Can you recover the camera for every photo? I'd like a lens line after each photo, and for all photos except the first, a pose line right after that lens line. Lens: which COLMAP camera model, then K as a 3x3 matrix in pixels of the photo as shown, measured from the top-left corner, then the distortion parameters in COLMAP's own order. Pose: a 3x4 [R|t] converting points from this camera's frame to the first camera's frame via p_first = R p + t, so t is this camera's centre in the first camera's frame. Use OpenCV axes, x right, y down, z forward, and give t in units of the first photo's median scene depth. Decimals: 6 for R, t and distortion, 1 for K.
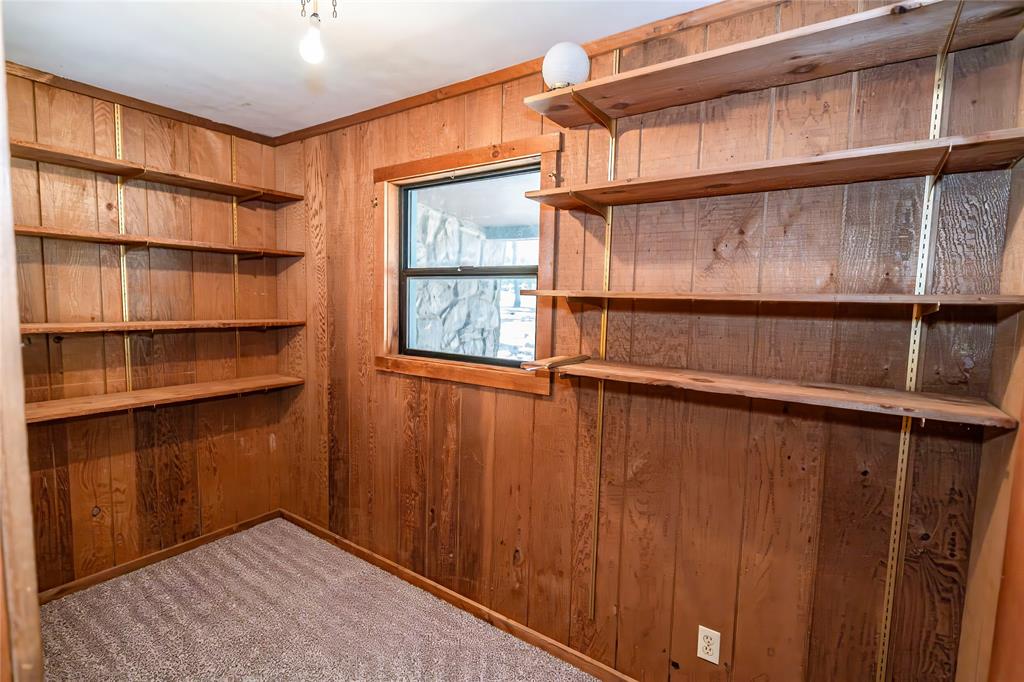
lens RADIAL K [[492.6, 0, 511.8], [0, 492.6, 342.8], [0, 0, 1]] dist [-0.007640, 0.000364]
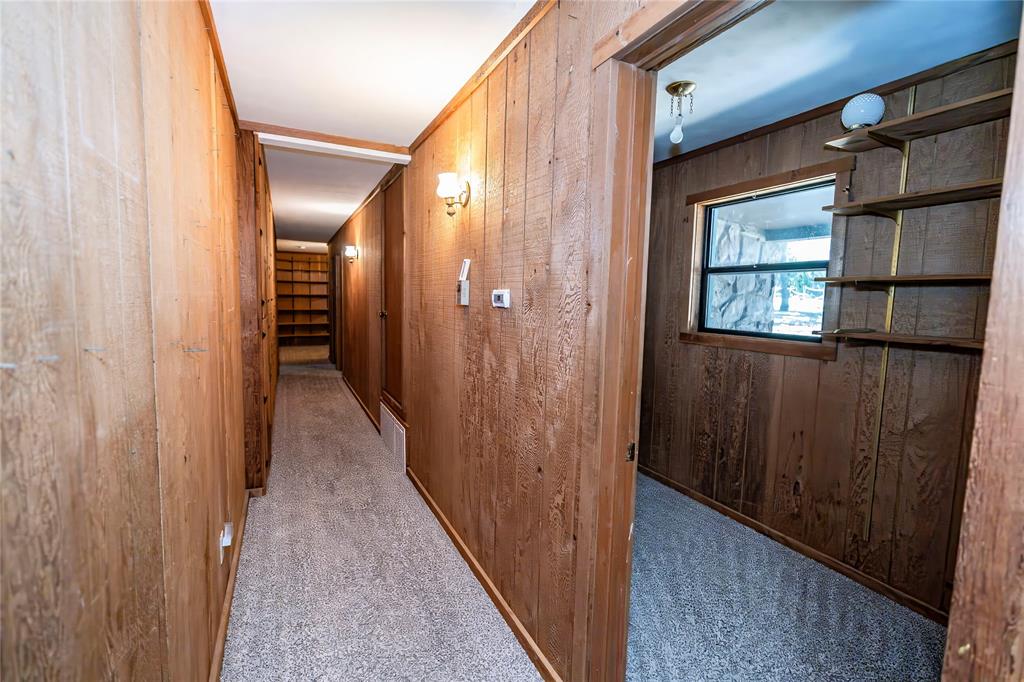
lens RADIAL K [[469.4, 0, 511.2], [0, 469.4, 342.3], [0, 0, 1]] dist [-0.005965, 0.000442]
pose [[0.871143, 0.041950, -0.489235, -0.053586], [-0.044579, 0.998986, 0.006282, 0.075535], [0.489002, 0.016336, 0.872130, -0.406329]]
